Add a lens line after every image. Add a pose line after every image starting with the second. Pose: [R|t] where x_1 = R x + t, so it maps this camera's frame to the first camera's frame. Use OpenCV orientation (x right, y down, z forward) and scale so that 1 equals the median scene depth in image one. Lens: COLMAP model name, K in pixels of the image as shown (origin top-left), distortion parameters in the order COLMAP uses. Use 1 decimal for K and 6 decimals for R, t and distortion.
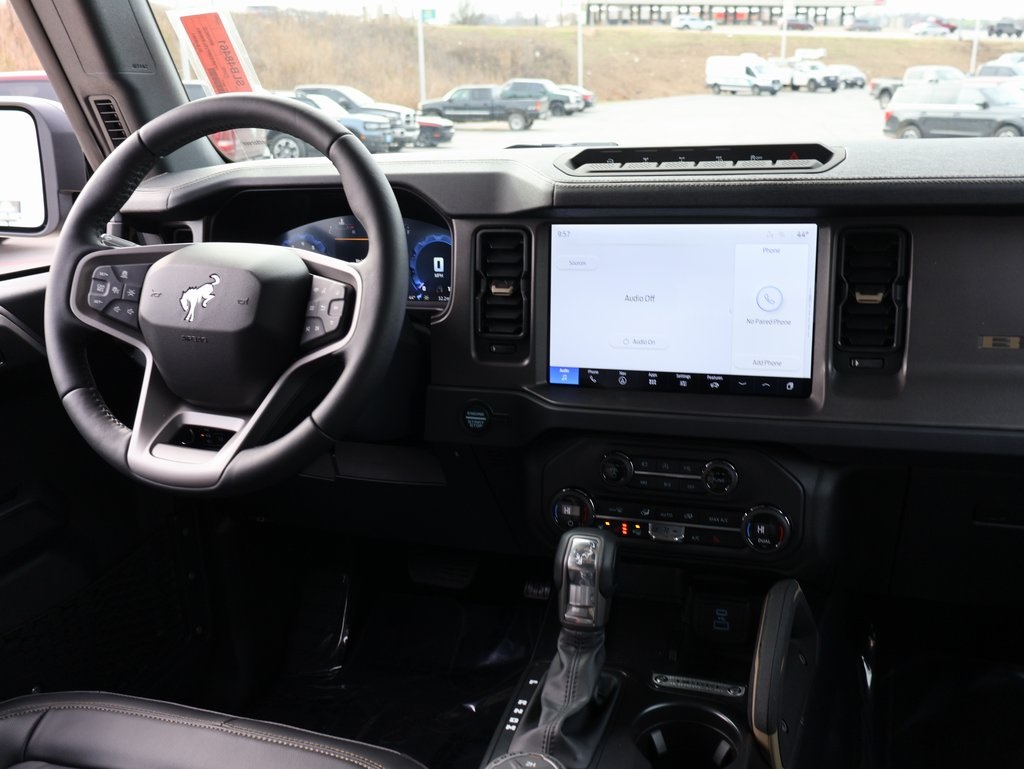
lens RADIAL K [[978.5, 0, 512.0], [0, 978.5, 384.5], [0, 0, 1]] dist [-0.001095, 0.010547]
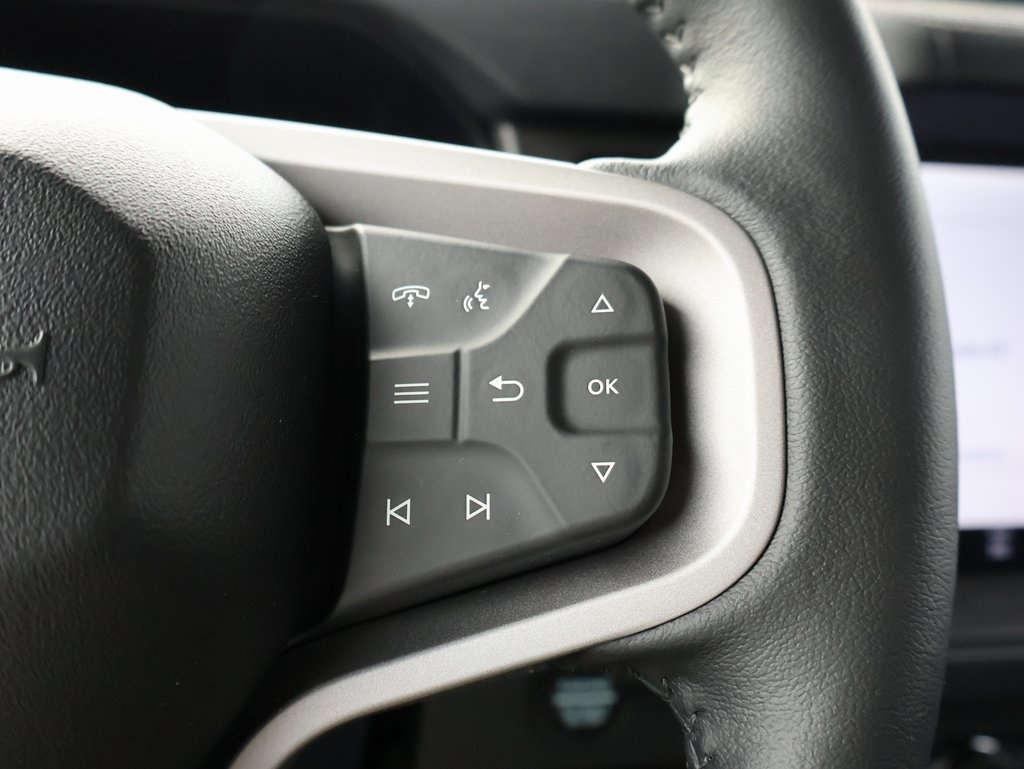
lens RADIAL K [[967.7, 0, 512.0], [0, 967.7, 384.5], [0, 0, 1]] dist [0.000093, 0.004079]
pose [[0.846192, -0.022138, 0.532418, -0.261362], [0.057619, 0.997080, -0.050117, -0.065268], [-0.529754, 0.073086, 0.844997, 0.773447]]
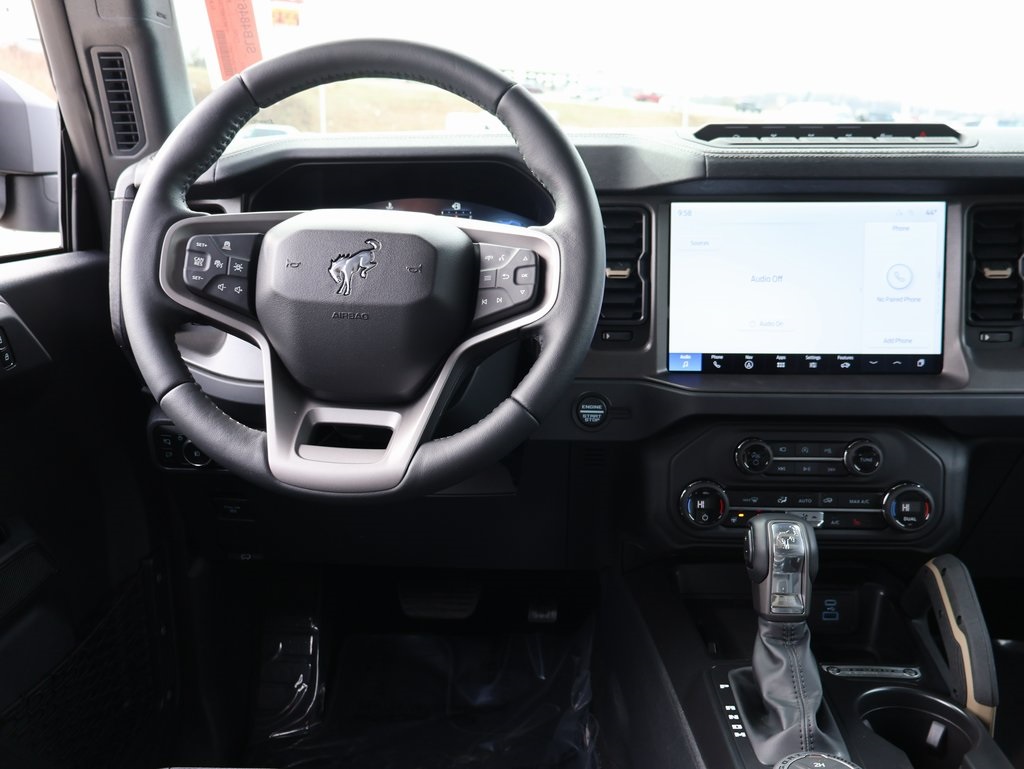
lens RADIAL K [[978.5, 0, 512.0], [0, 978.5, 384.5], [0, 0, 1]] dist [-0.001095, 0.010547]
pose [[0.961836, -0.026997, 0.272290, -0.390997], [0.040744, 0.998158, -0.044958, 0.051432], [-0.270575, 0.054336, 0.961164, 0.146737]]
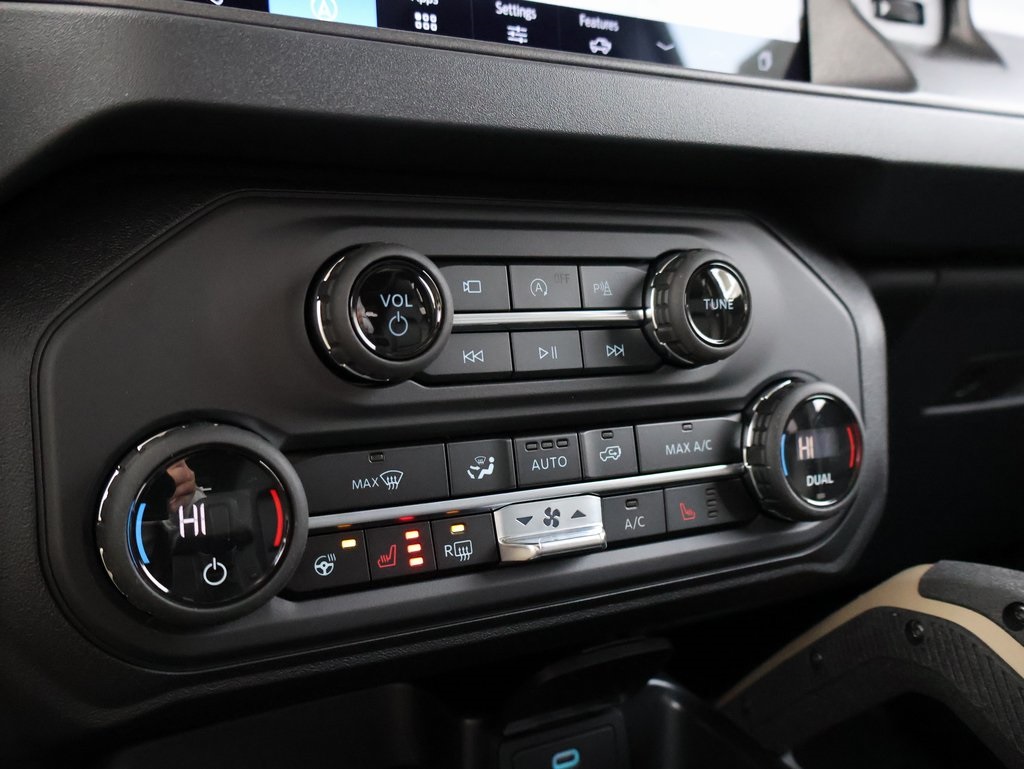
lens RADIAL K [[978.5, 0, 512.0], [0, 978.5, 384.5], [0, 0, 1]] dist [-0.001095, 0.010547]
pose [[0.664445, -0.056620, 0.745189, -0.063701], [0.155151, 0.985852, -0.063434, 0.130420], [-0.731055, 0.157765, 0.663829, 0.835471]]
